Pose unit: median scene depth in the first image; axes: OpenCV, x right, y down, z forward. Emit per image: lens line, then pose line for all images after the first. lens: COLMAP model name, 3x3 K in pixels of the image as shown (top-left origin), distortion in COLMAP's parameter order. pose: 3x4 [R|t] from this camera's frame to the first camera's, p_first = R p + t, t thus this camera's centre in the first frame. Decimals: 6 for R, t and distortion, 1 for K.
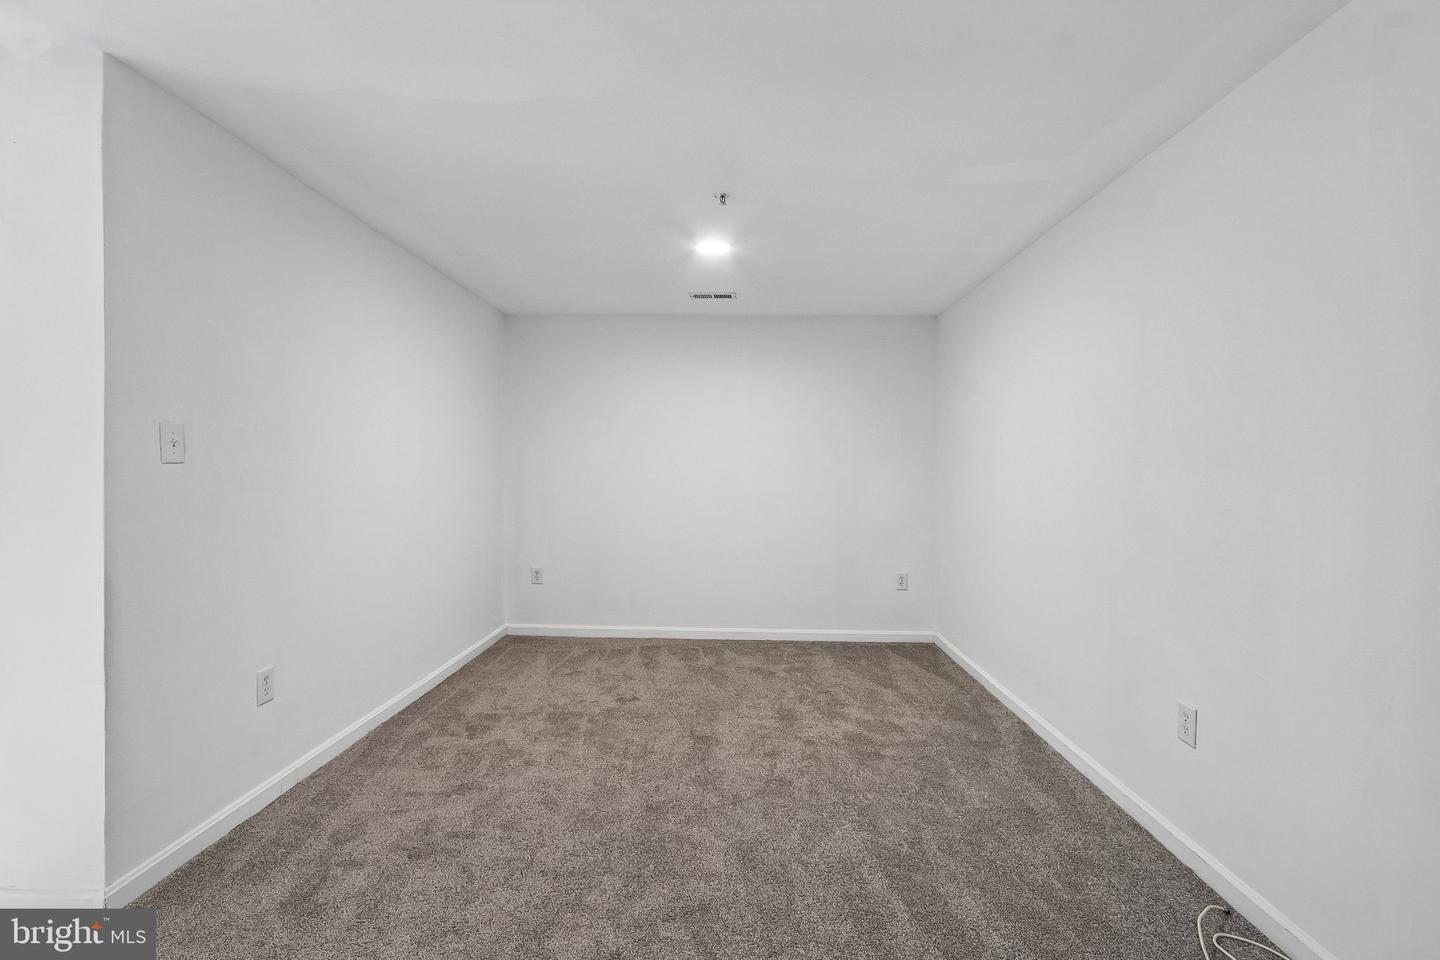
lens RADIAL K [[680.5, 0, 725.5], [0, 680.5, 468.3], [0, 0, 1]] dist [0.001677, -0.000254]
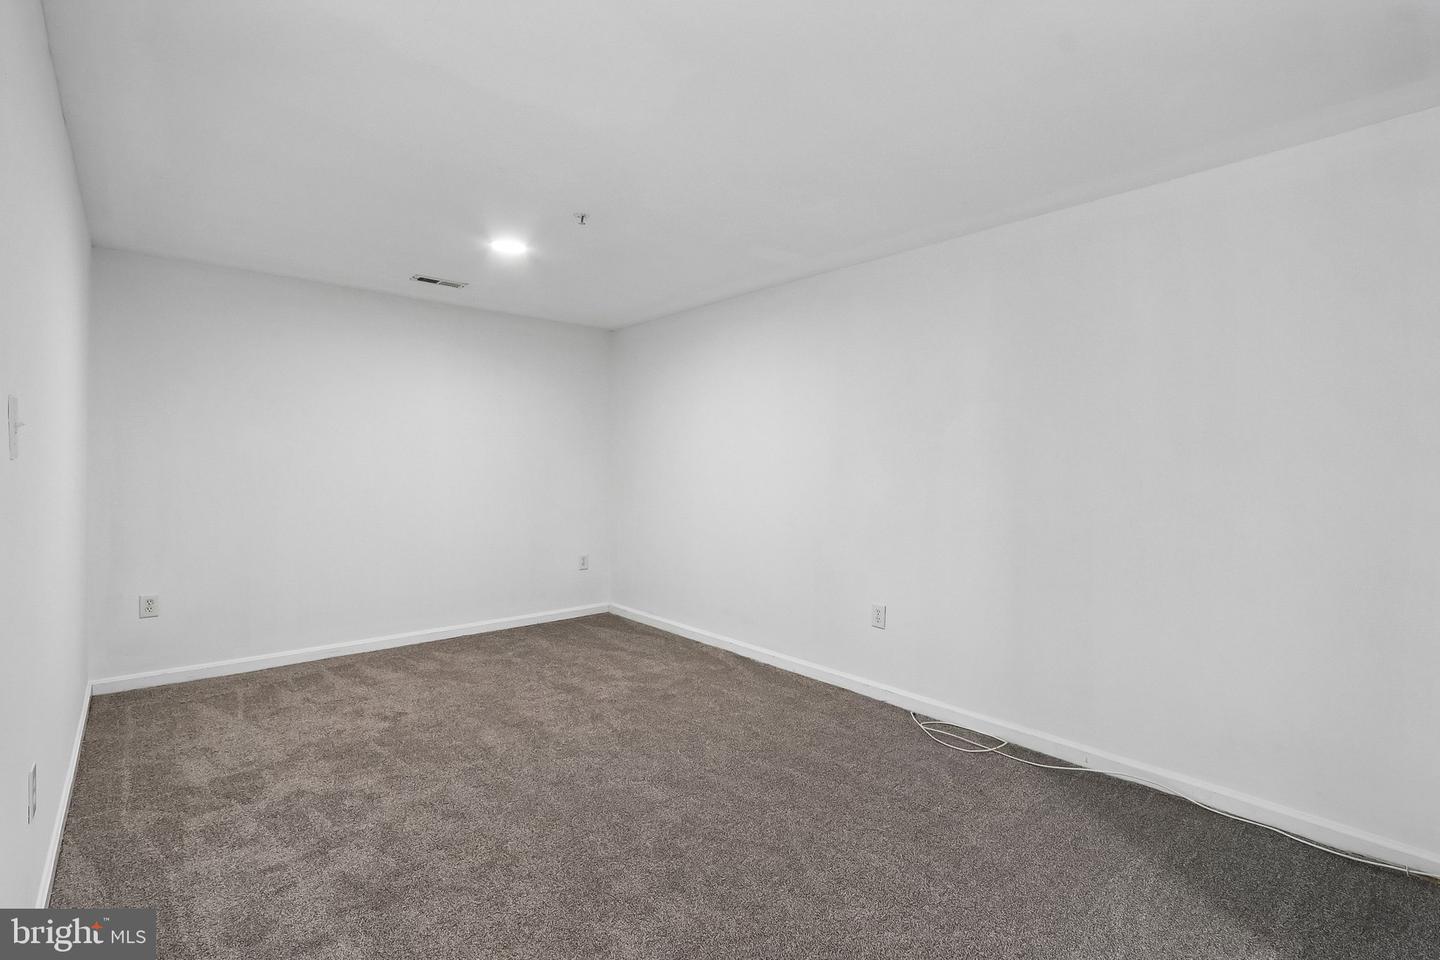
lens RADIAL K [[680.5, 0, 725.5], [0, 680.5, 468.3], [0, 0, 1]] dist [0.001677, -0.000254]
pose [[0.714487, -0.006945, 0.699614, -0.383424], [-0.003496, 0.999903, 0.013496, -0.005883], [-0.699640, -0.012088, 0.714393, 0.031735]]
